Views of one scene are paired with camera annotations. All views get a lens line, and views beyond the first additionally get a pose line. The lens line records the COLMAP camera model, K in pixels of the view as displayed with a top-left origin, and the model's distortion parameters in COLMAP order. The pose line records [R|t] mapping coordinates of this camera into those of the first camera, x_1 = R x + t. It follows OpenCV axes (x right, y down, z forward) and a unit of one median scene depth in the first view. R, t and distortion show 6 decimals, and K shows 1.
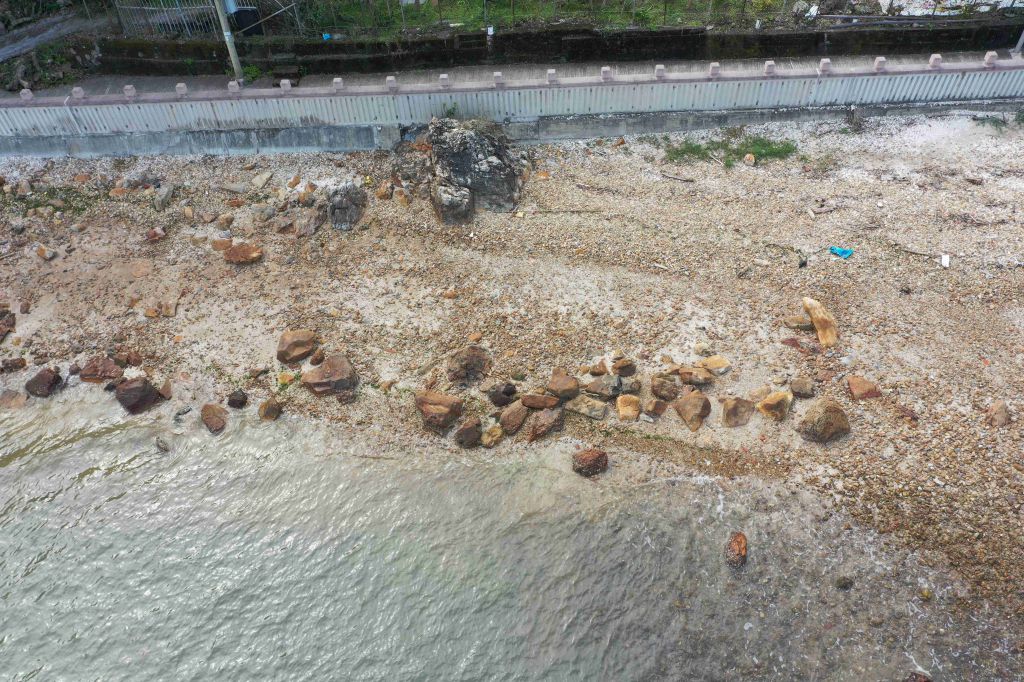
lens RADIAL K [[812.9, 0, 506.7], [0, 812.9, 337.1], [0, 0, 1]] dist [0.016960, -0.002087]
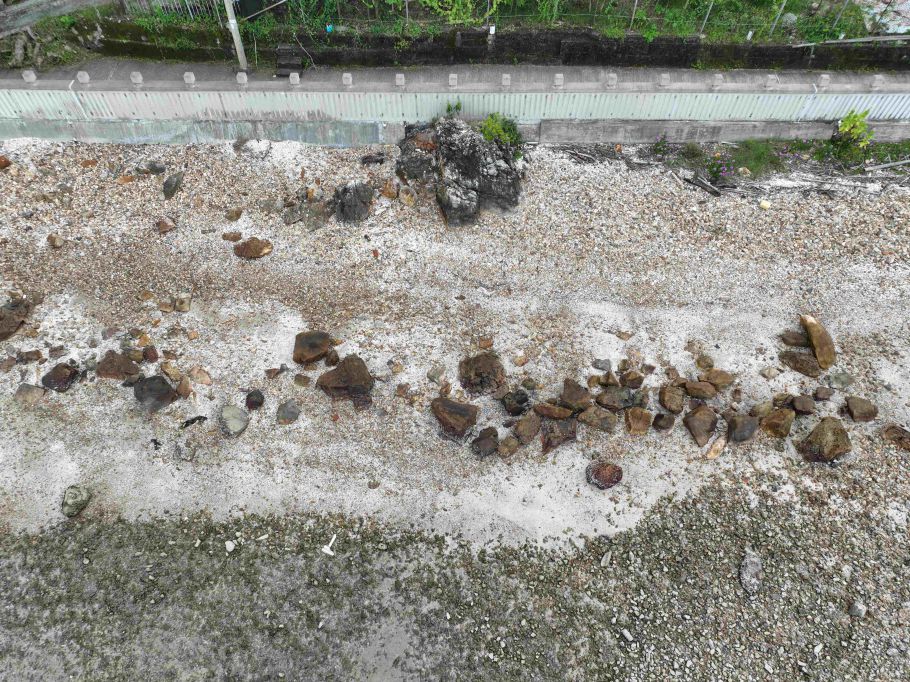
lens RADIAL K [[642.0, 0, 454.5], [0, 642.0, 340.1], [0, 0, 1]] dist [-0.012102, 0.026585]
pose [[0.998553, 0.023417, 0.048412, -0.105146], [-0.028636, 0.993511, 0.110070, -0.081698], [-0.045520, -0.111297, 0.992744, 0.170852]]
